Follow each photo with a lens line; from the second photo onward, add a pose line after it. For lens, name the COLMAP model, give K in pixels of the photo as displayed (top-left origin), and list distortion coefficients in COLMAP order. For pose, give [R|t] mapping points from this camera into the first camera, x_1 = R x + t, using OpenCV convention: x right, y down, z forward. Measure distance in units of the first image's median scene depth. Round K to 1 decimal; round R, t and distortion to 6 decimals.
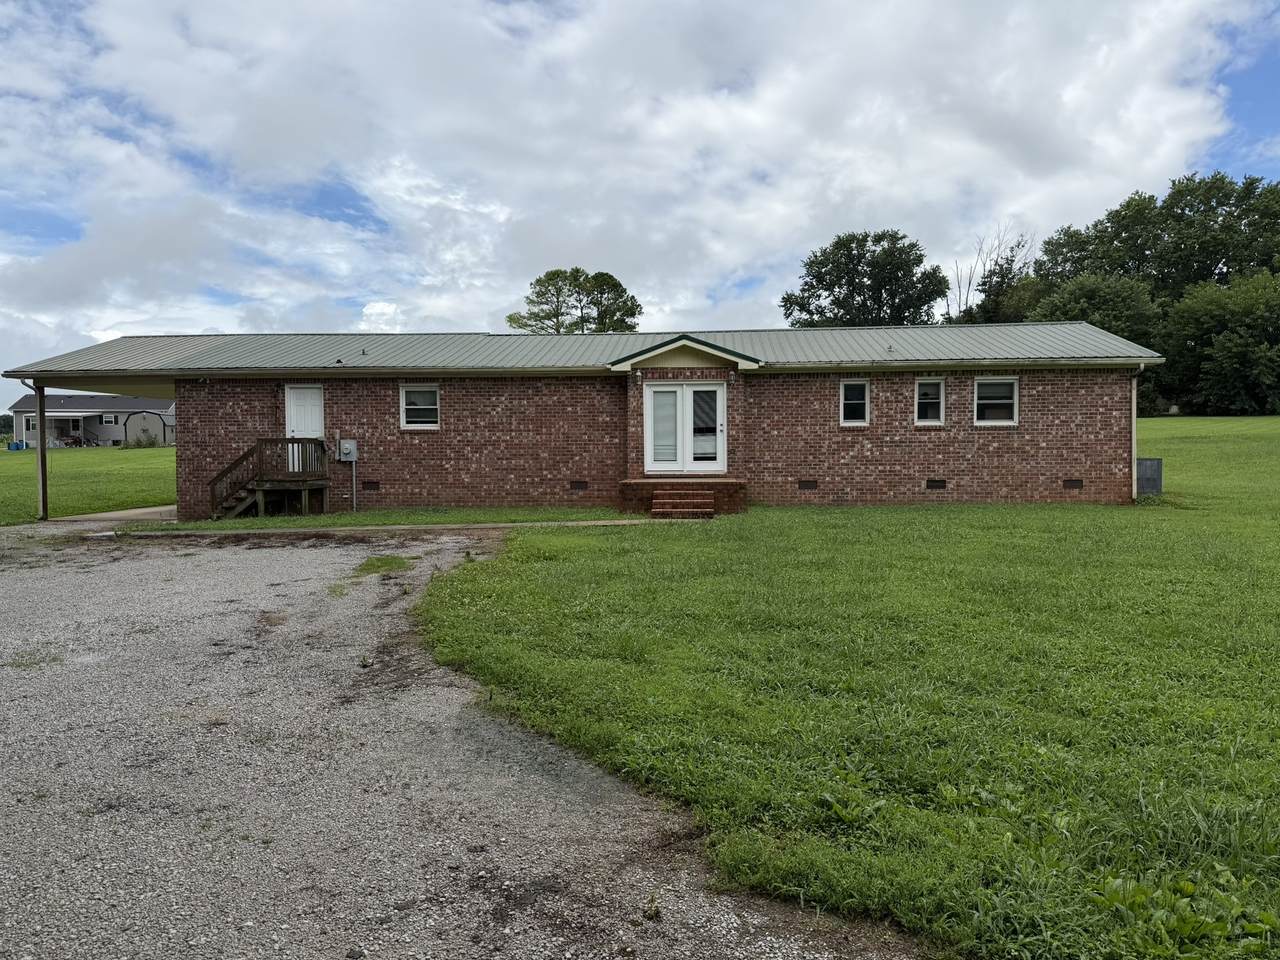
lens RADIAL K [[896.3, 0, 638.4], [0, 896.3, 484.2], [0, 0, 1]] dist [0.063179, -0.066633]
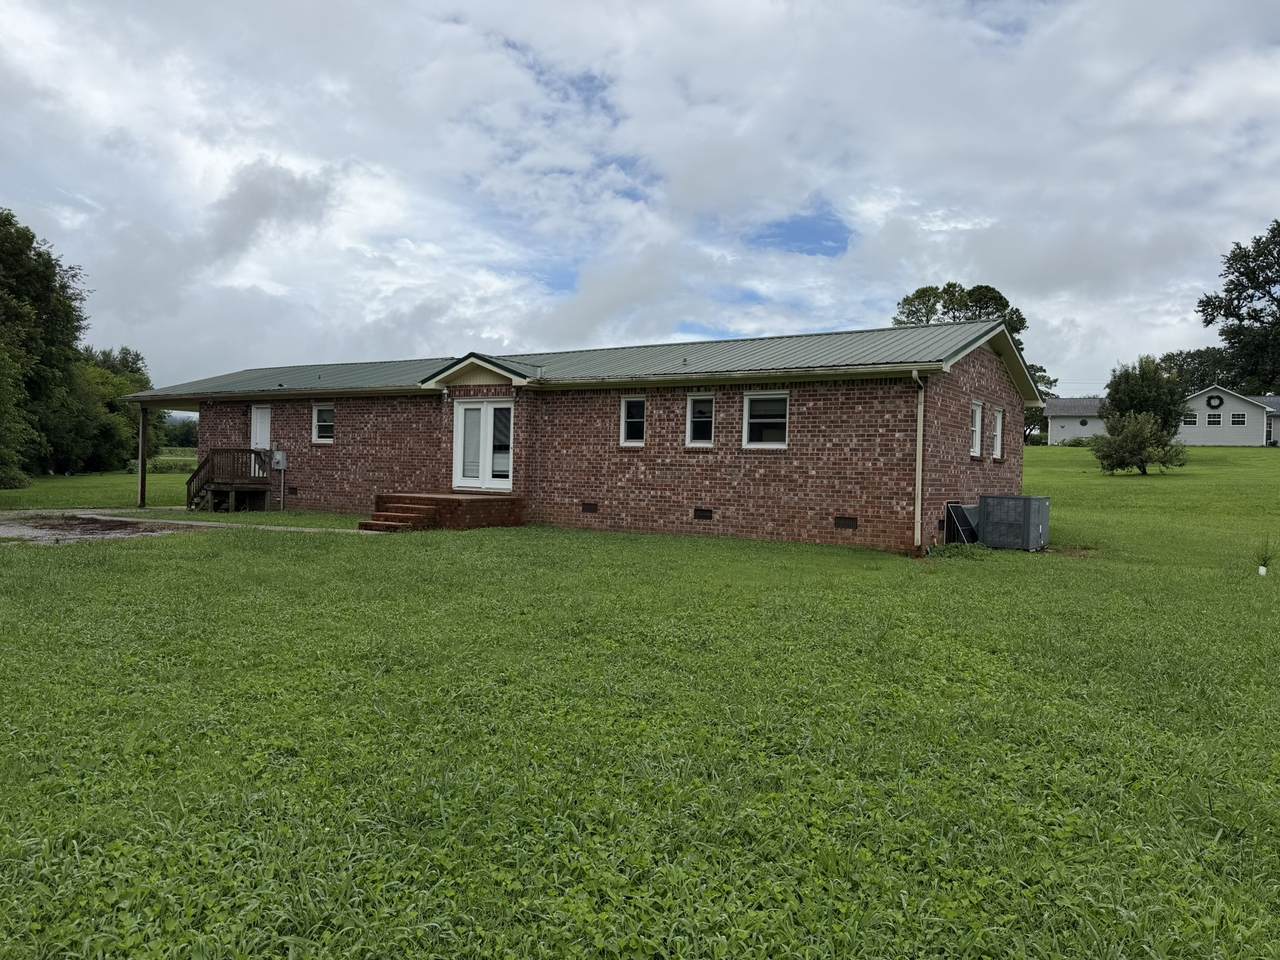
lens RADIAL K [[872.1, 0, 640.3], [0, 872.1, 574.9], [0, 0, 1]] dist [0.007869, -0.001037]
pose [[0.875552, 0.086485, -0.475321, 0.683067], [-0.050555, 0.994847, 0.087889, -0.012571], [0.480472, -0.052921, 0.875412, 0.214668]]
